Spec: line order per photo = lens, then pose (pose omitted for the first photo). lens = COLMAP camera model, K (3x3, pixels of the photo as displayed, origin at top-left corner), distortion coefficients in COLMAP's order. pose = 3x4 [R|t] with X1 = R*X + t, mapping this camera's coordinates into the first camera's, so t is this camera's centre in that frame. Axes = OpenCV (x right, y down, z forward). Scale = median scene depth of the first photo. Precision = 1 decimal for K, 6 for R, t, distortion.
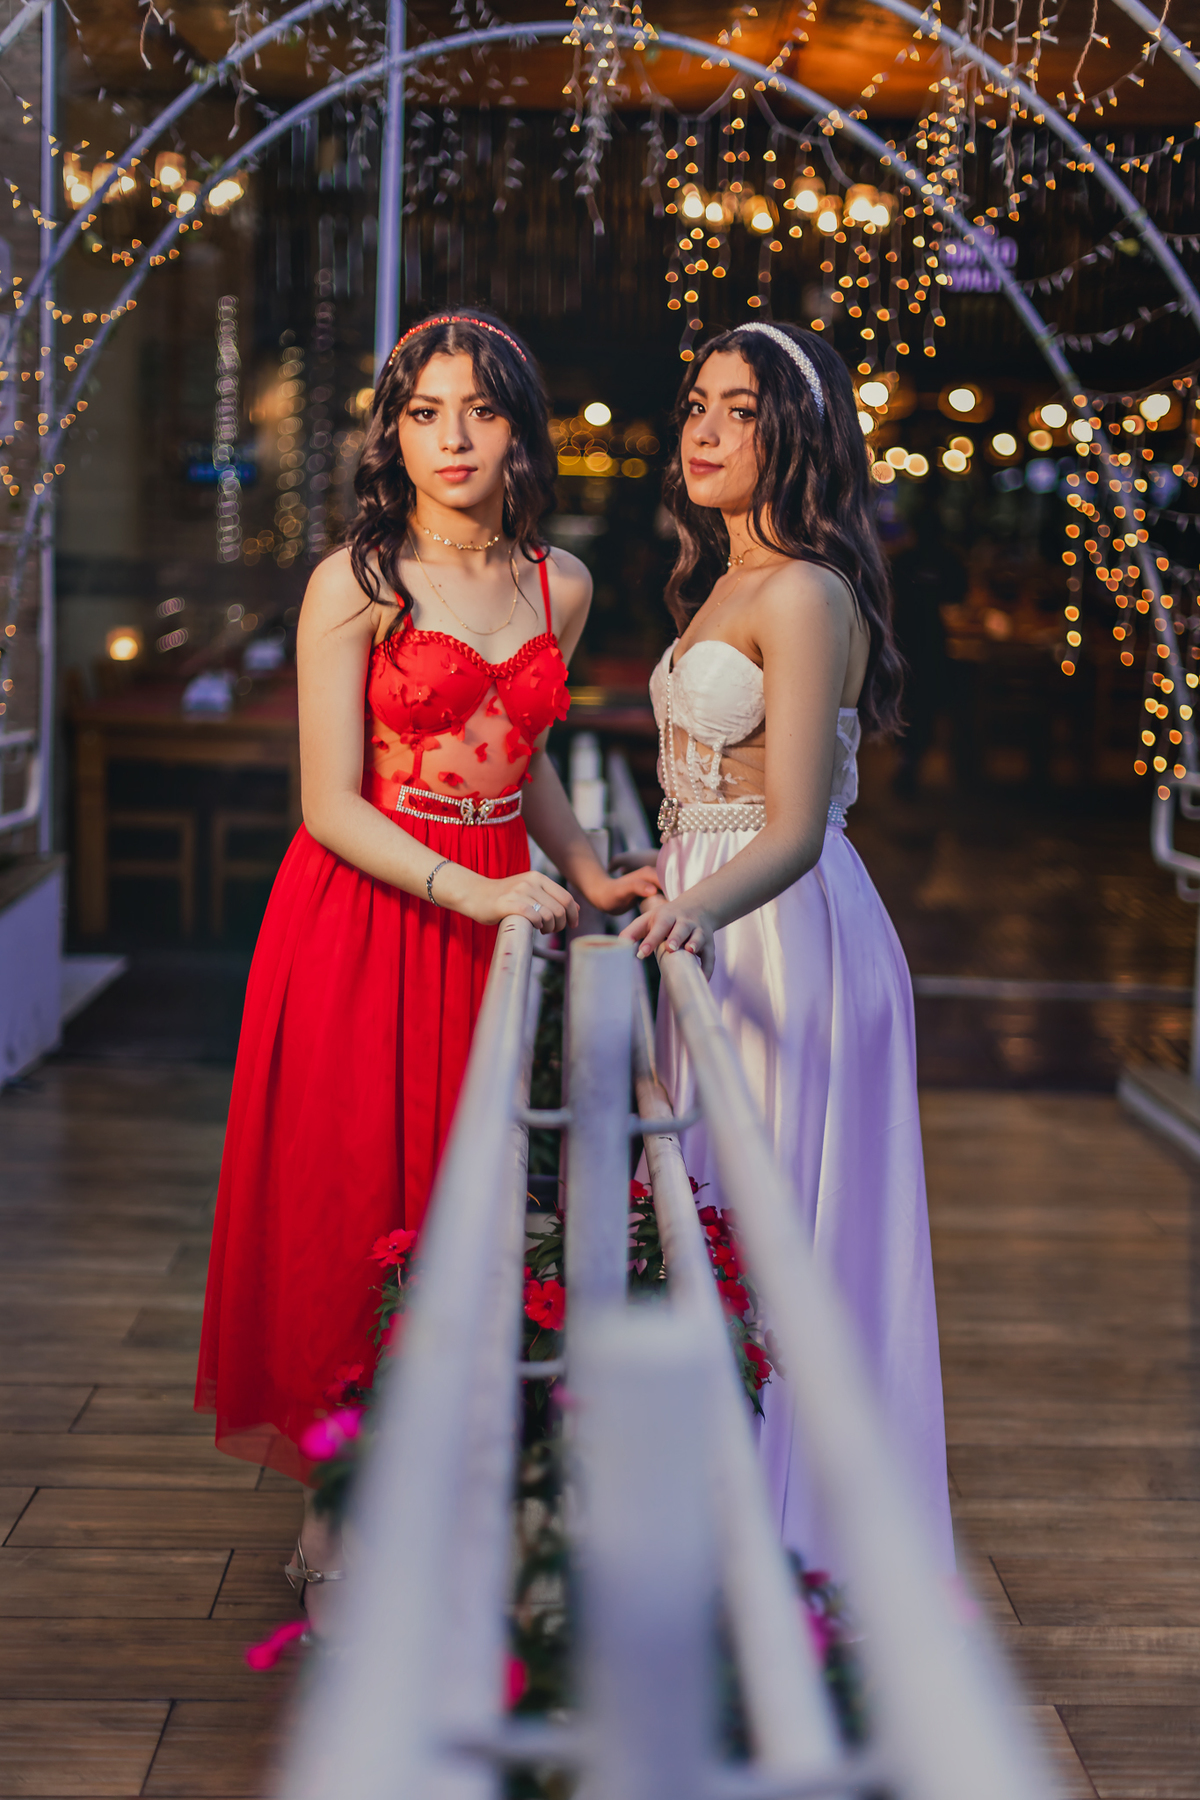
lens RADIAL K [[2615.2, 0, 600.0], [0, 2615.2, 900.0], [0, 0, 1]] dist [-0.006123, -0.138928]
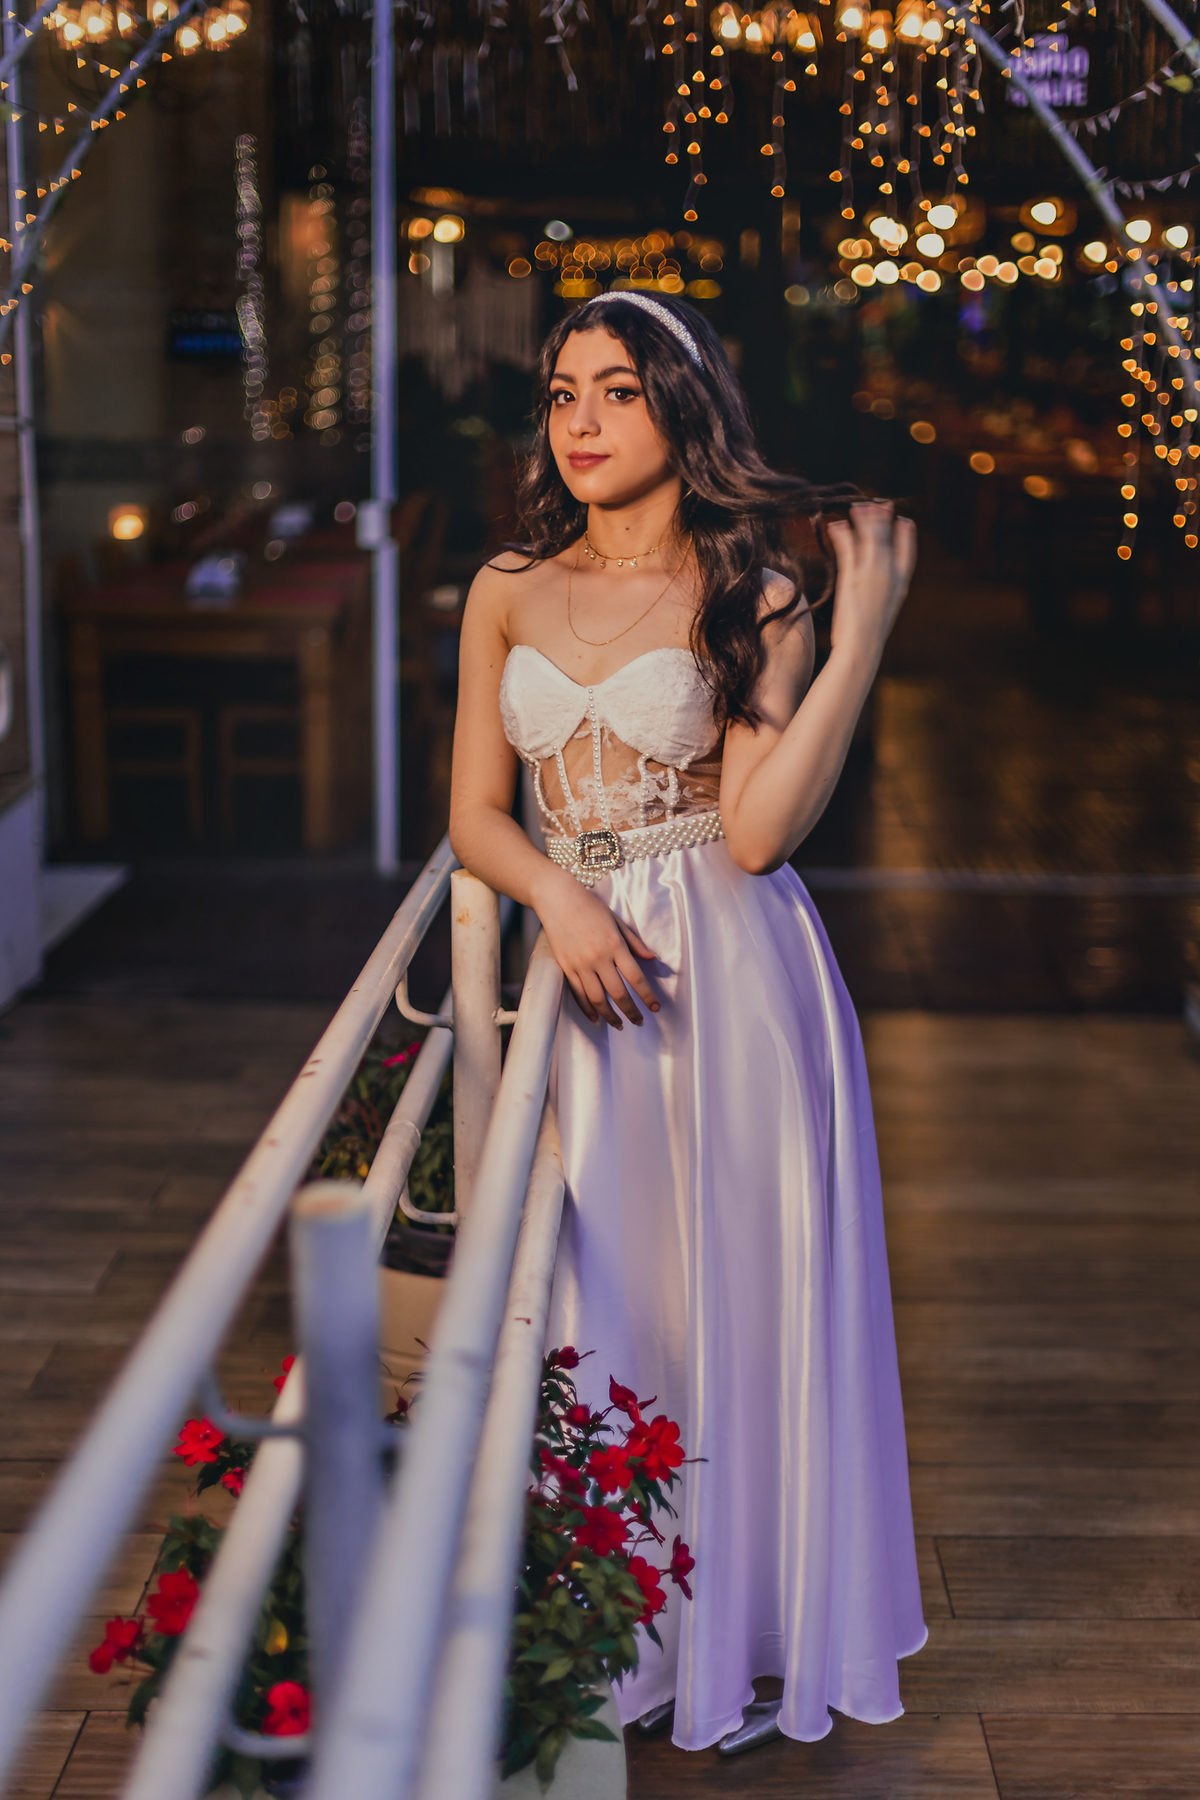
lens RADIAL K [[2615.1, 0, 600.0], [0, 2615.1, 900.0], [0, 0, 1]] dist [0.004899, -0.111863]
pose [[0.999037, -0.017094, -0.040406, 0.035857], [0.019921, 0.997303, 0.070634, -0.039986], [0.039089, -0.071371, 0.996684, 0.094526]]
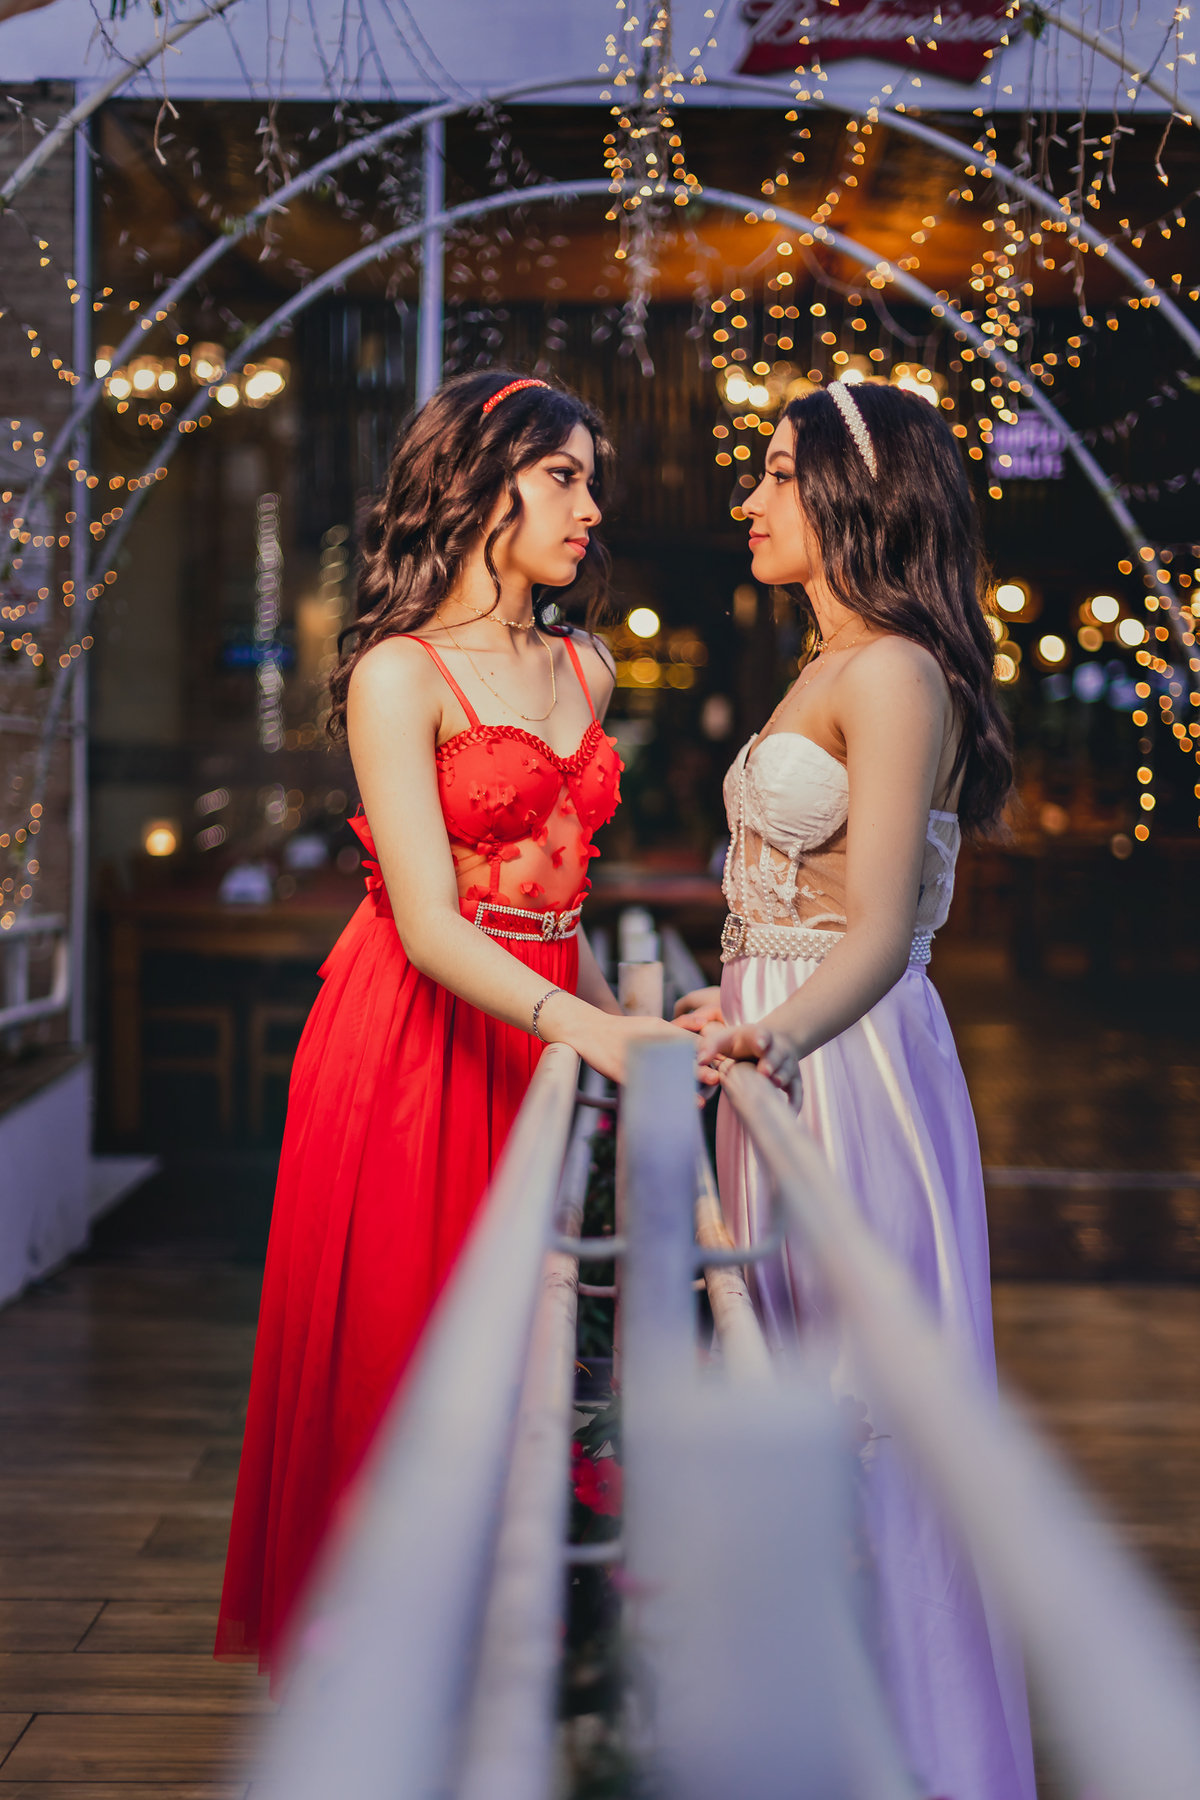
lens RADIAL K [[2615.1, 0, 600.0], [0, 2615.1, 900.0], [0, 0, 1]] dist [0.004899, -0.111863]
pose [[0.999716, -0.014577, -0.018864, -0.000776], [0.012936, 0.996349, -0.084386, 0.014854], [0.020025, 0.084118, 0.996255, 0.052562]]
